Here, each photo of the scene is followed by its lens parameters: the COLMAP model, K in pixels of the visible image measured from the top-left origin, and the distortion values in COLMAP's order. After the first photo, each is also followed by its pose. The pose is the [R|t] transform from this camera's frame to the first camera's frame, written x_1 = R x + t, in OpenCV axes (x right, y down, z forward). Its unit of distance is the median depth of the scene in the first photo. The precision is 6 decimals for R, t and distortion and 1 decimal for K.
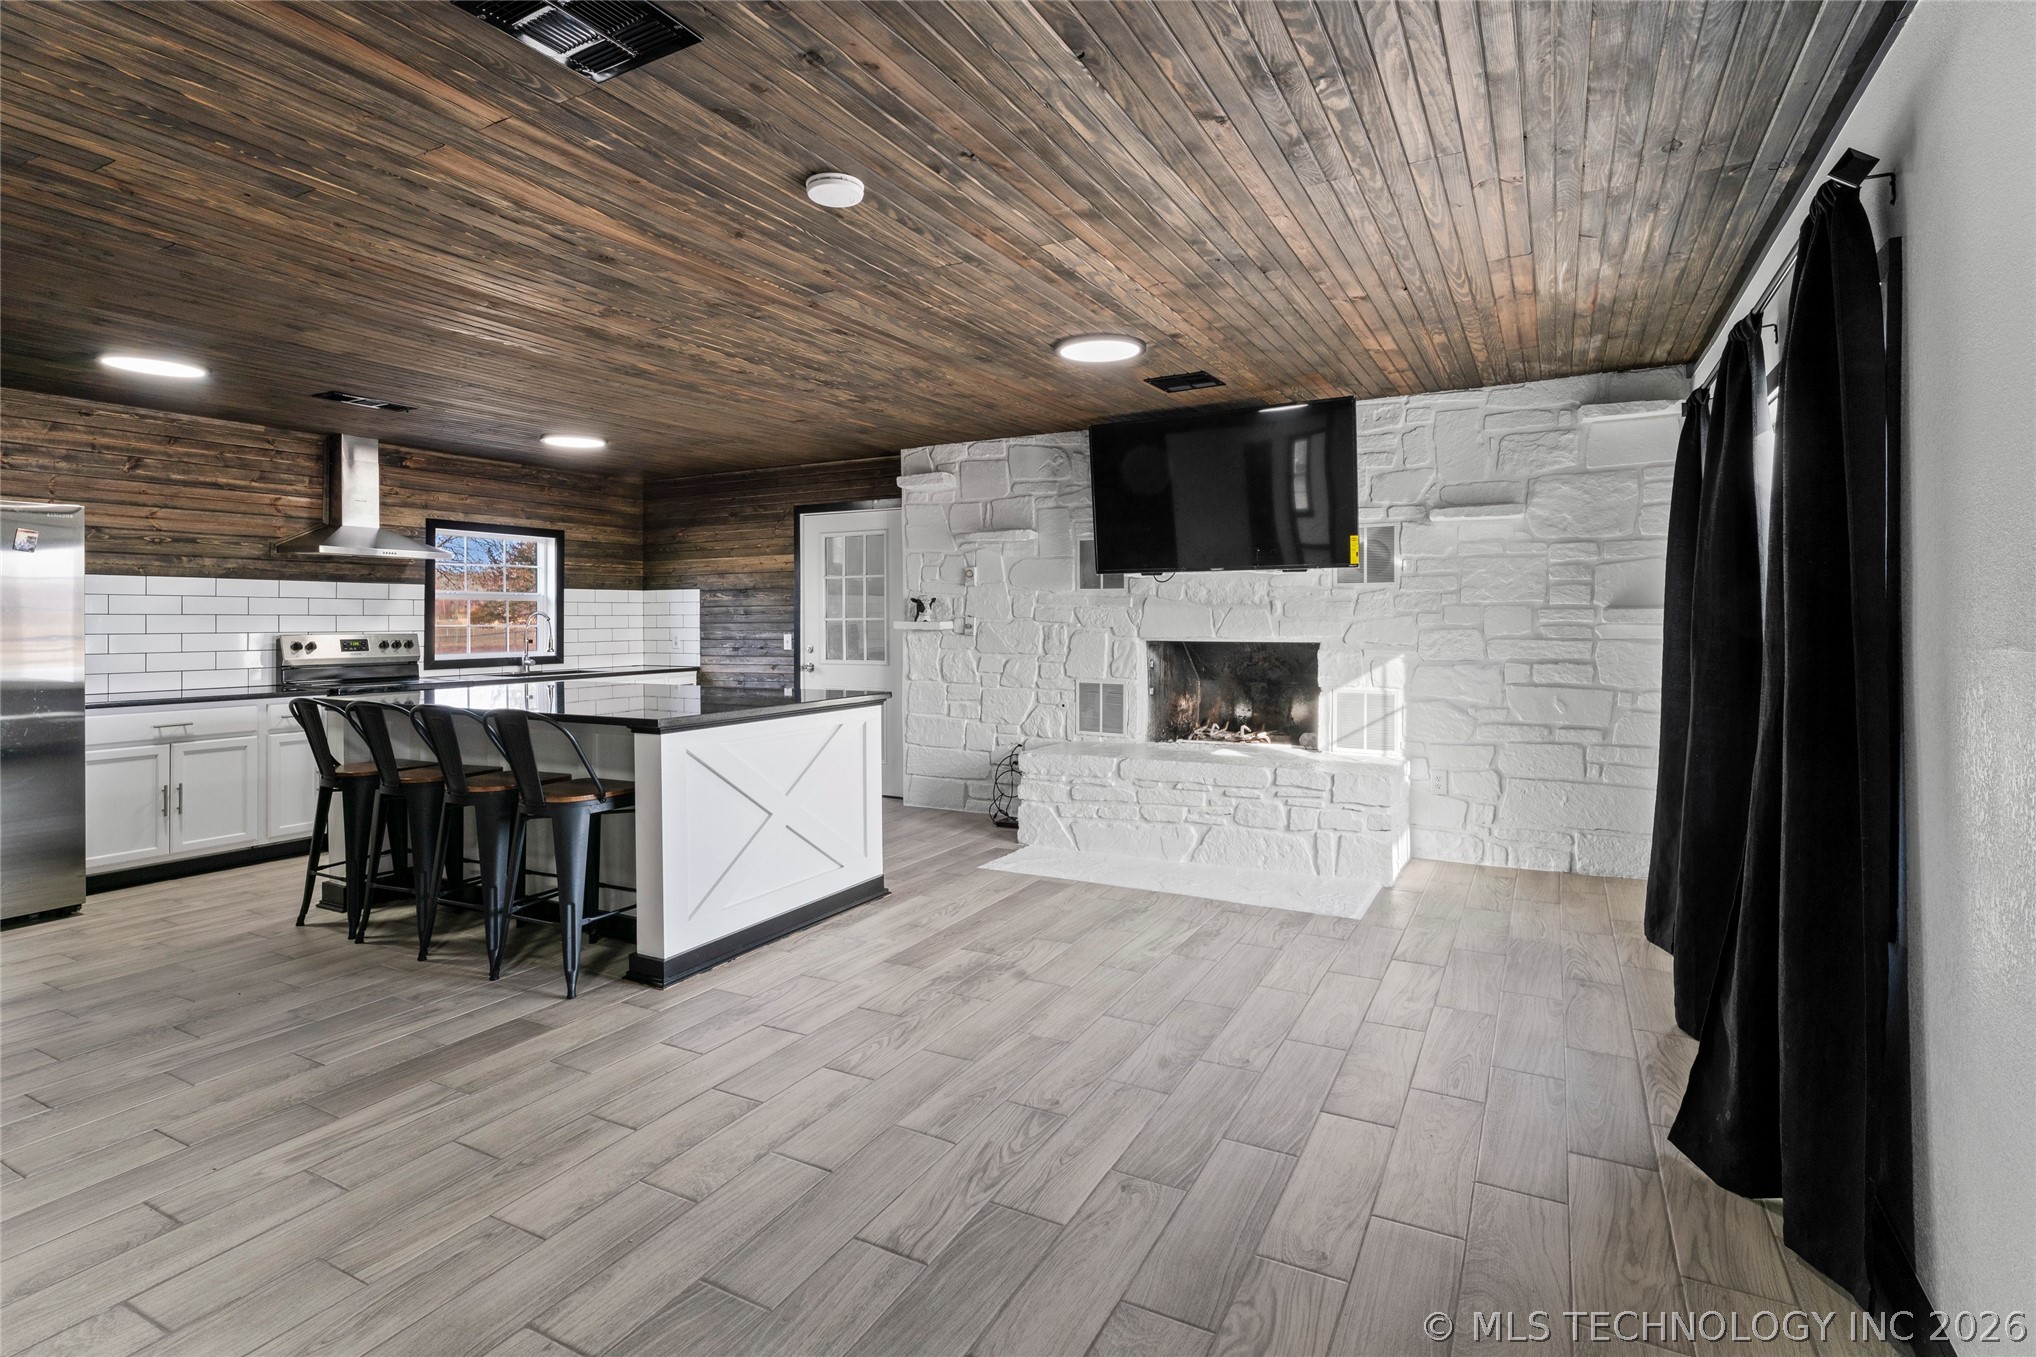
lens RADIAL K [[966.9, 0, 1045.1], [0, 966.9, 617.4], [0, 0, 1]] dist [0.000523, 0.000085]
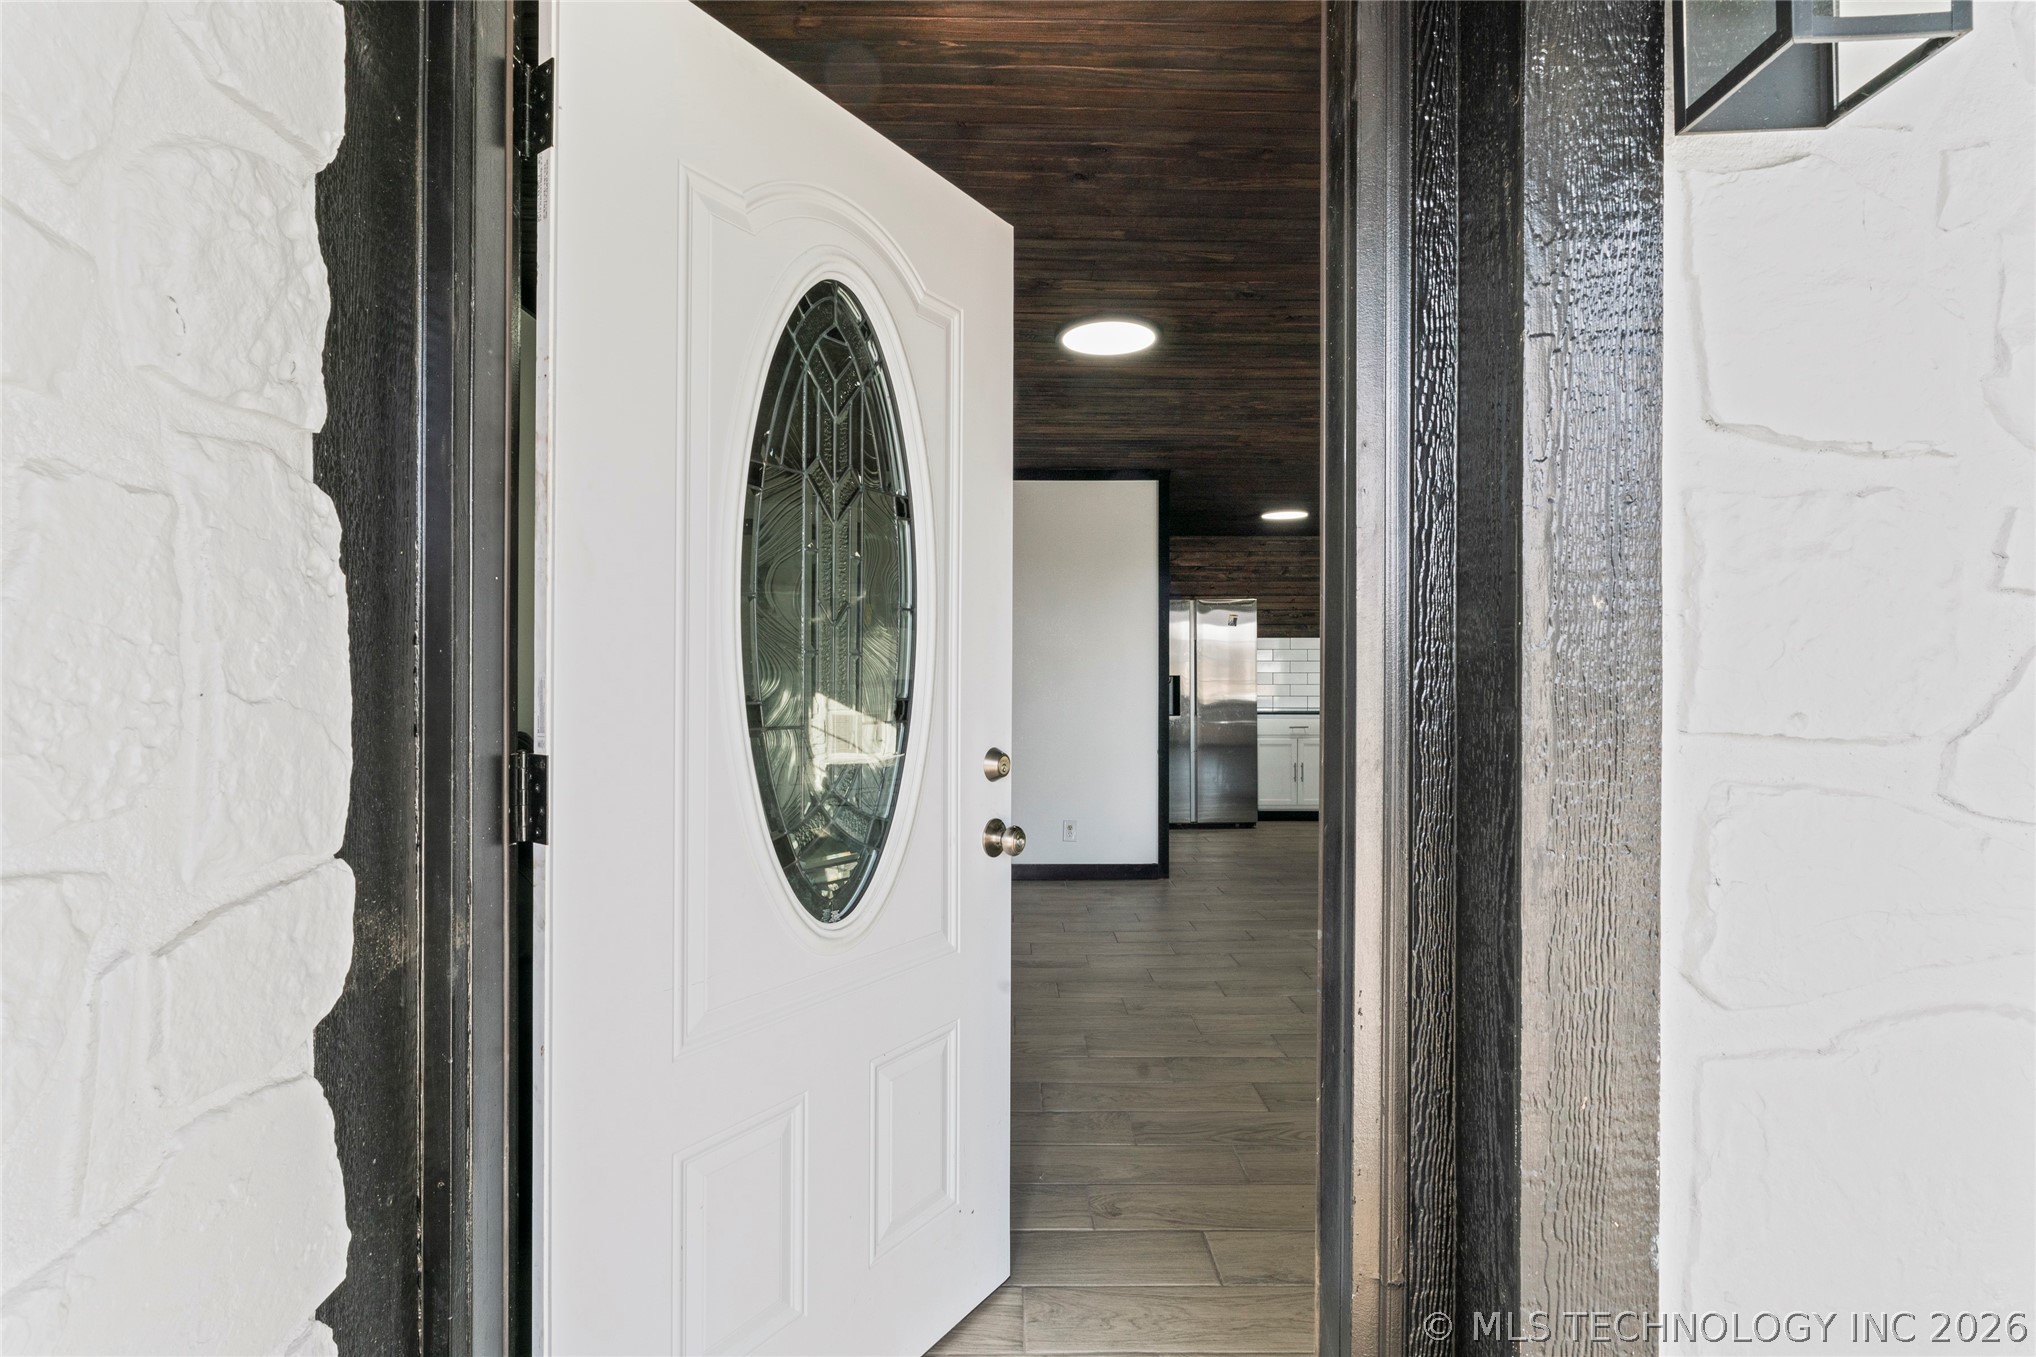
lens RADIAL K [[948.4, 0, 1008.3], [0, 948.4, 654.4], [0, 0, 1]] dist [-0.000733, 0.000058]
pose [[0.466907, -0.017614, -0.884131, 0.259971], [-0.000659, 0.999794, -0.020266, 0.017485], [0.884306, 0.010045, 0.466799, -0.168755]]
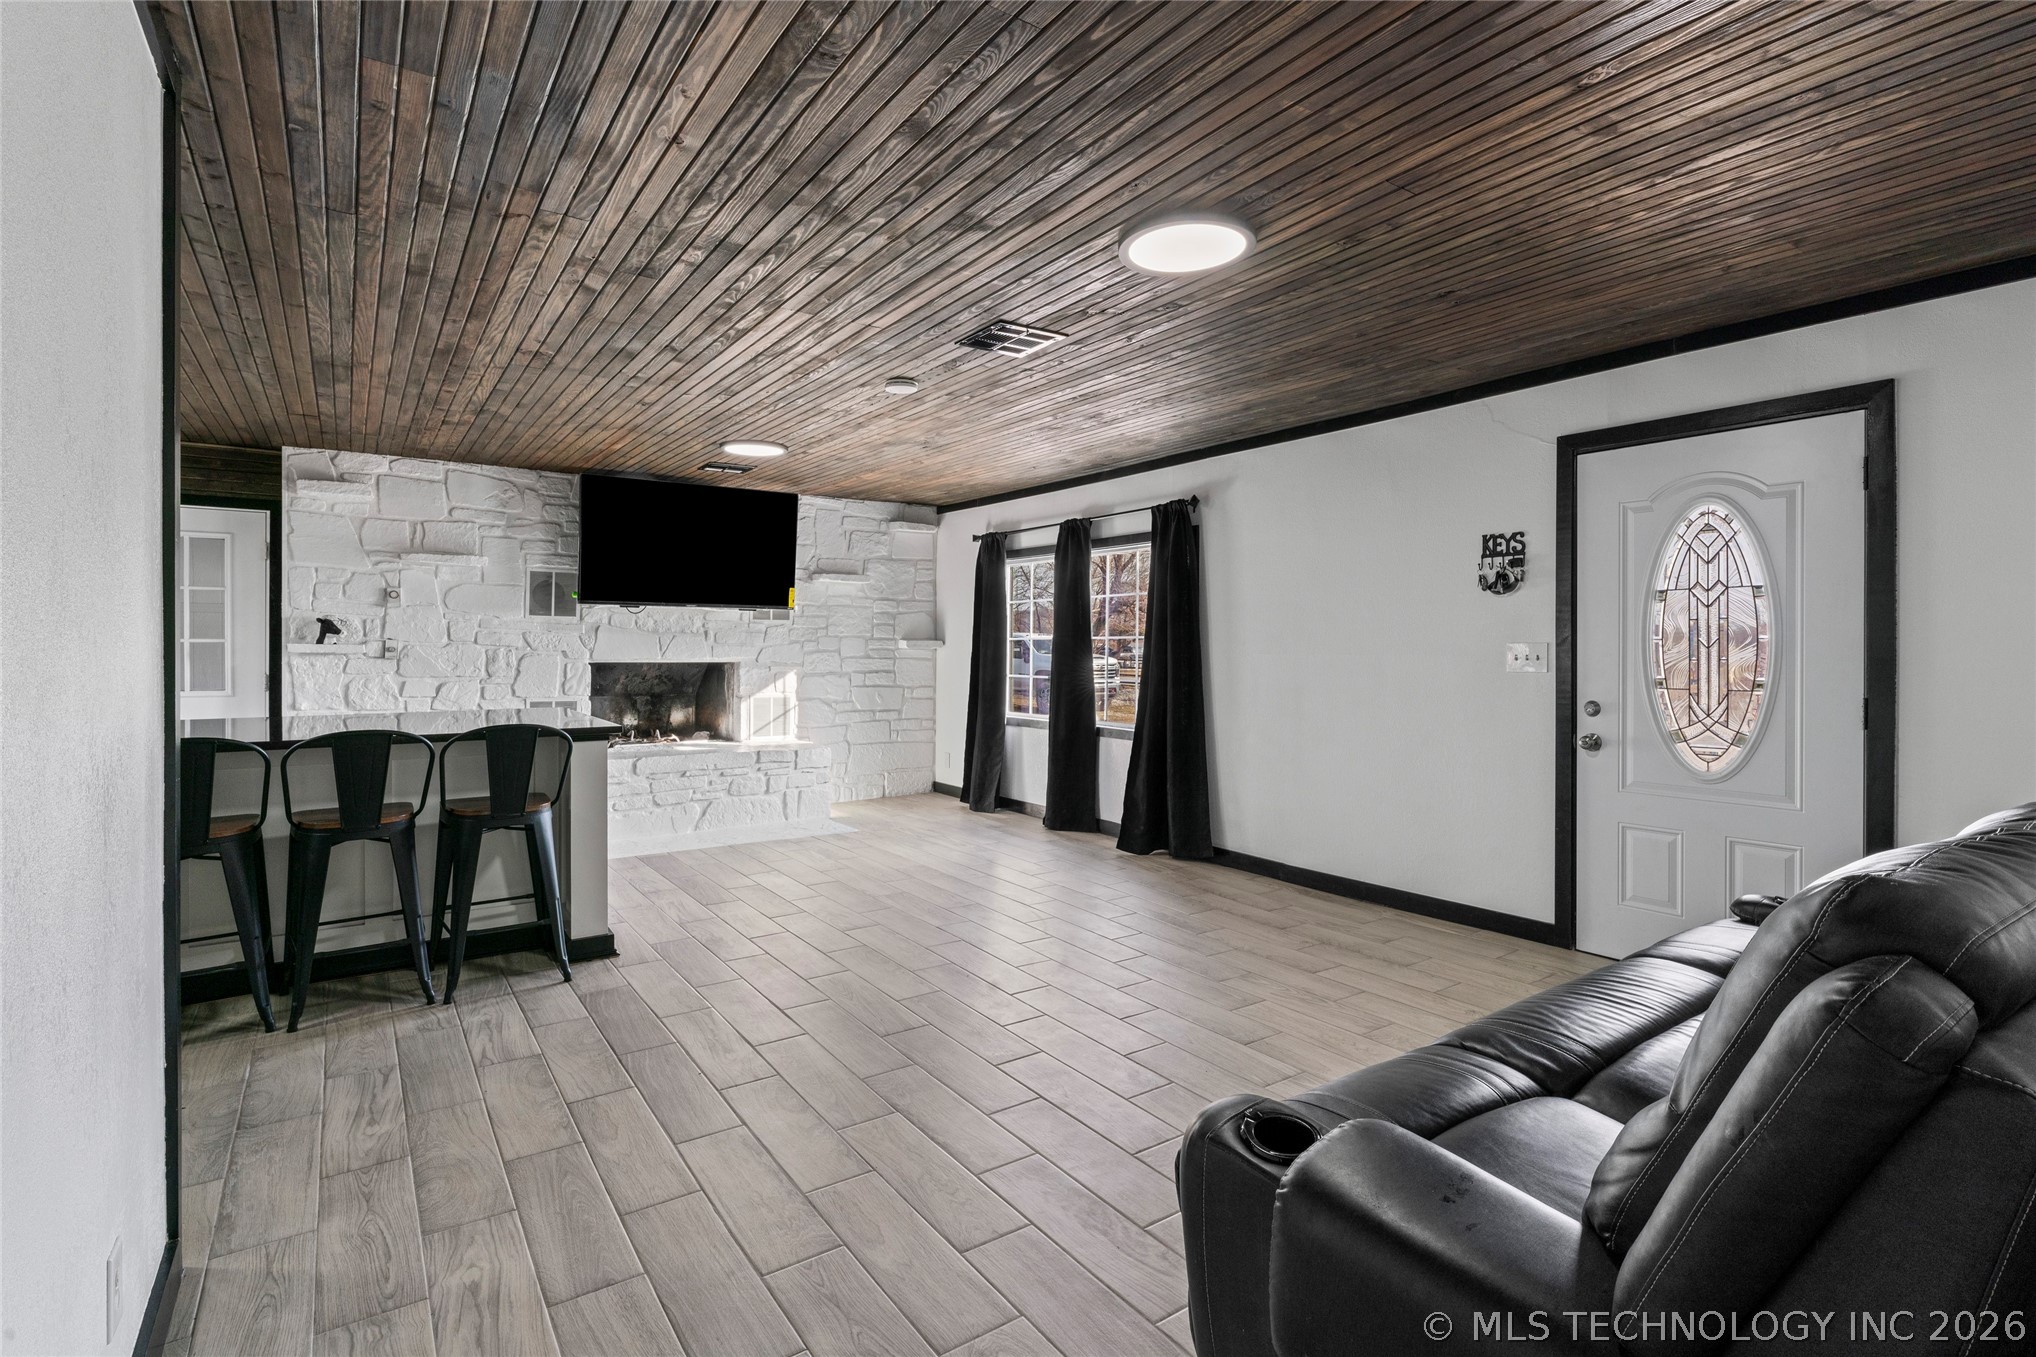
lens RADIAL K [[964.4, 0, 1000.3], [0, 964.4, 651.3], [0, 0, 1]] dist [-0.003025, -0.000124]
pose [[0.474587, 0.001832, 0.880206, -0.738972], [-0.007124, 0.999973, 0.001760, 0.005779], [-0.880180, -0.007106, 0.474588, 0.024480]]
